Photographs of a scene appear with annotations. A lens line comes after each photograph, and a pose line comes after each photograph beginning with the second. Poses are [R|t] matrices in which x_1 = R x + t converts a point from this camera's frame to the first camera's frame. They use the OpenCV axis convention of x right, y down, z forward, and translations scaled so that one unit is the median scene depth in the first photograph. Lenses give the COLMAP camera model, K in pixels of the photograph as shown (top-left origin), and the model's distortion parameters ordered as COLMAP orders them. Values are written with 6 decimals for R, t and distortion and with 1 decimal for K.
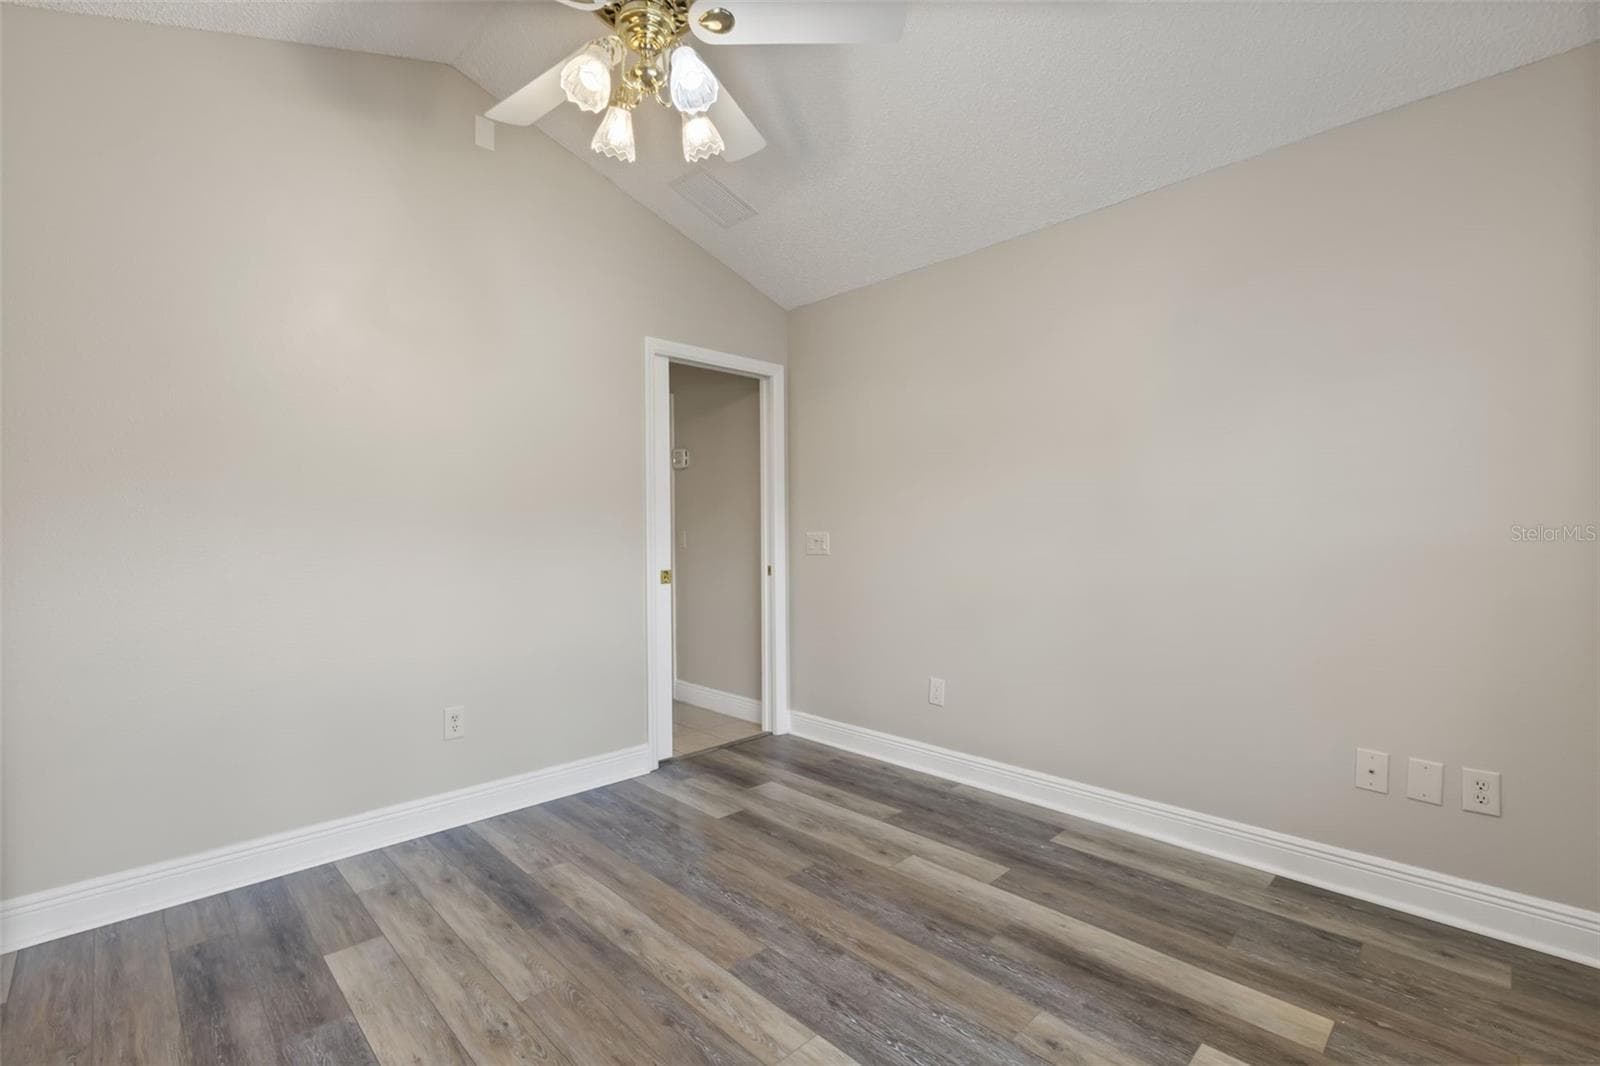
lens RADIAL K [[711.2, 0, 800.8], [0, 711.2, 529.1], [0, 0, 1]] dist [-0.000111, 0.000002]
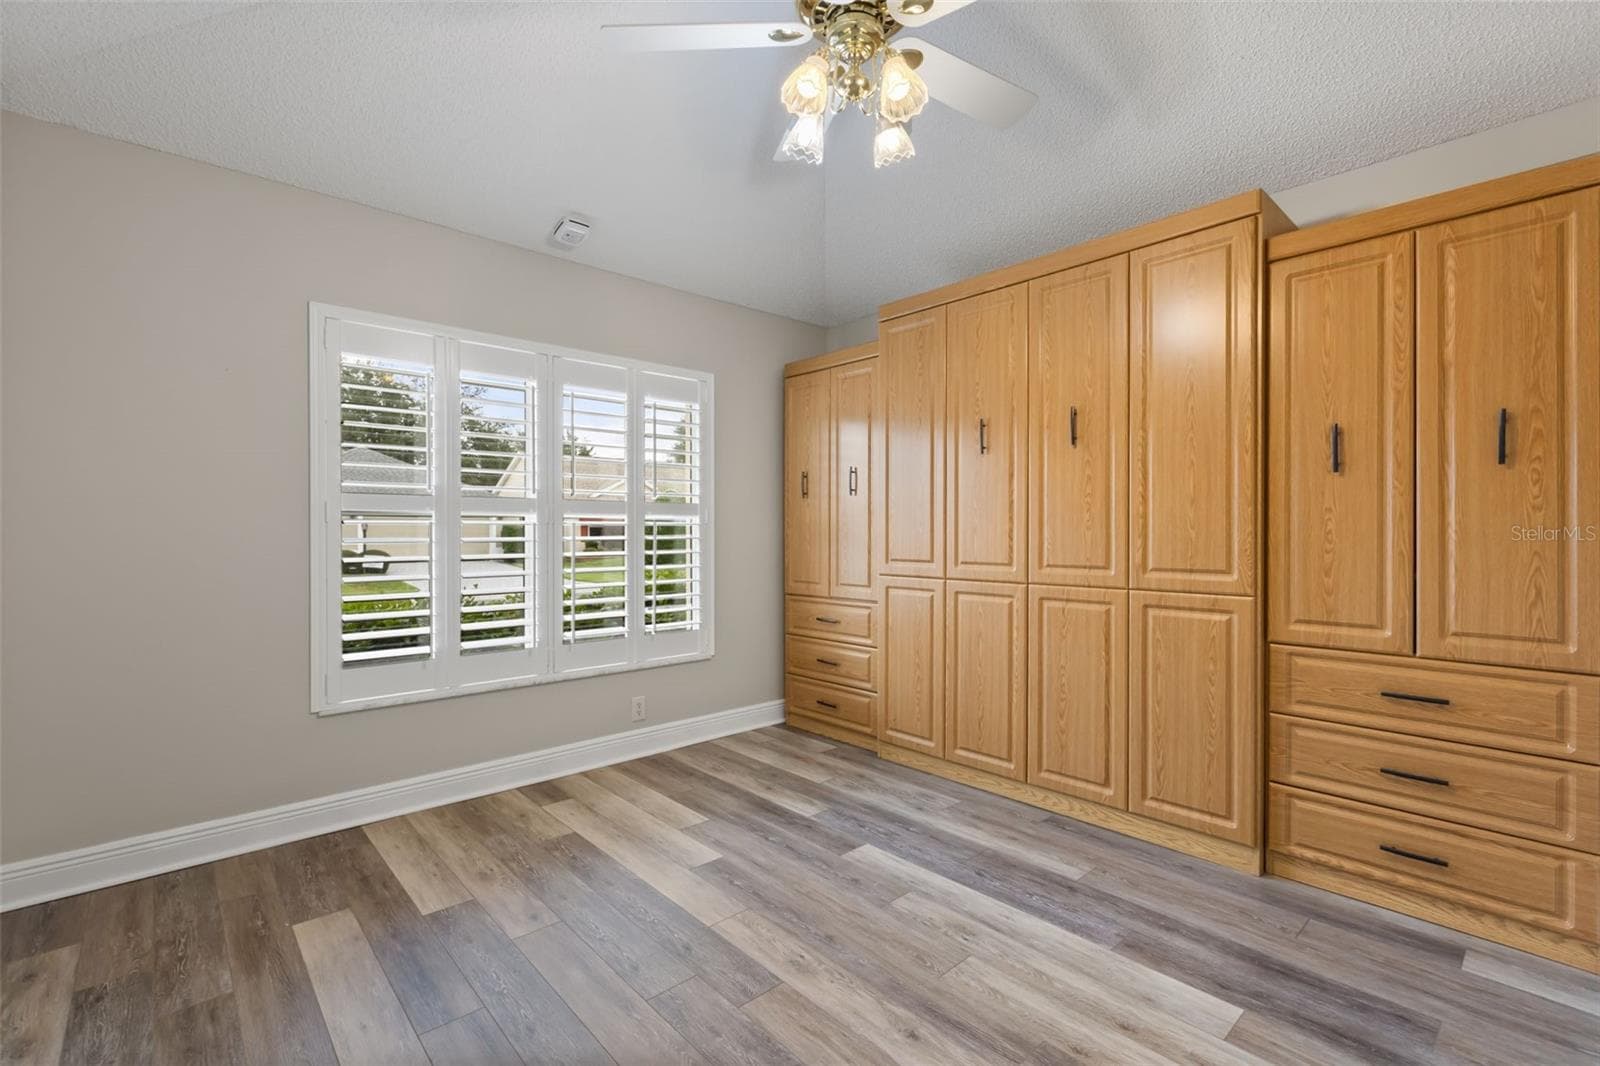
lens RADIAL K [[711.2, 0, 799.3], [0, 711.2, 529.3], [0, 0, 1]] dist [-0.000111, 0.000002]
pose [[-0.999145, 0.004753, 0.041081, -0.170033], [0.005175, 0.999935, 0.010166, -0.005143], [-0.041030, 0.010370, -0.999104, 1.989156]]
